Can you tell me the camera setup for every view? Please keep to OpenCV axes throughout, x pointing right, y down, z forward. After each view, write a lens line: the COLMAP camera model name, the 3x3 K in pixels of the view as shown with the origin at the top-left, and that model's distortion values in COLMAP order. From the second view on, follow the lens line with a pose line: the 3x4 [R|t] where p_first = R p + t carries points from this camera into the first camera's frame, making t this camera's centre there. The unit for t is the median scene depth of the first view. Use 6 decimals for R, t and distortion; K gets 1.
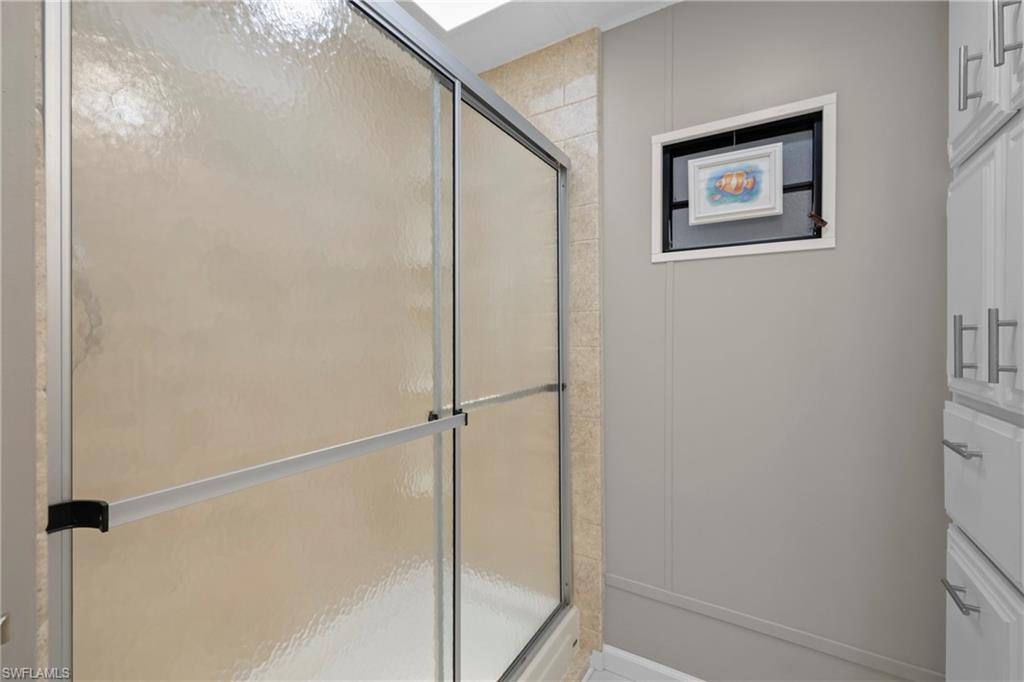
lens RADIAL K [[431.9, 0, 509.0], [0, 431.9, 336.1], [0, 0, 1]] dist [0.000066, -0.000109]
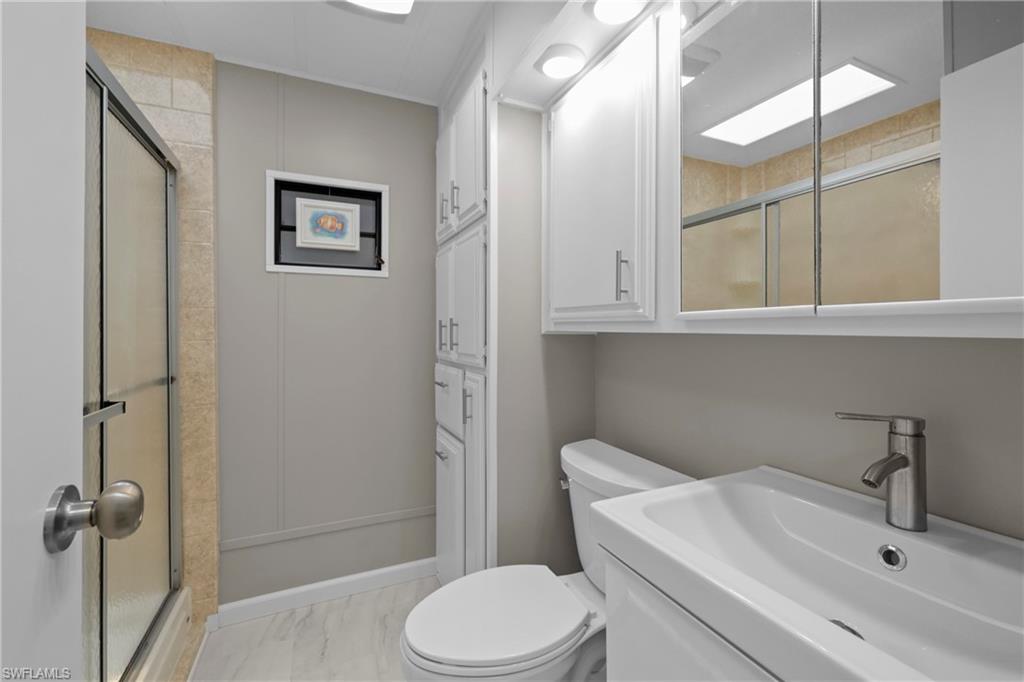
lens RADIAL K [[431.9, 0, 511.8], [0, 431.9, 333.1], [0, 0, 1]] dist [0.000066, -0.000109]
pose [[0.561579, -0.007538, 0.827389, -0.287739], [0.002673, 0.999970, 0.007296, -0.000196], [-0.827419, -0.001886, 0.561583, -0.267315]]
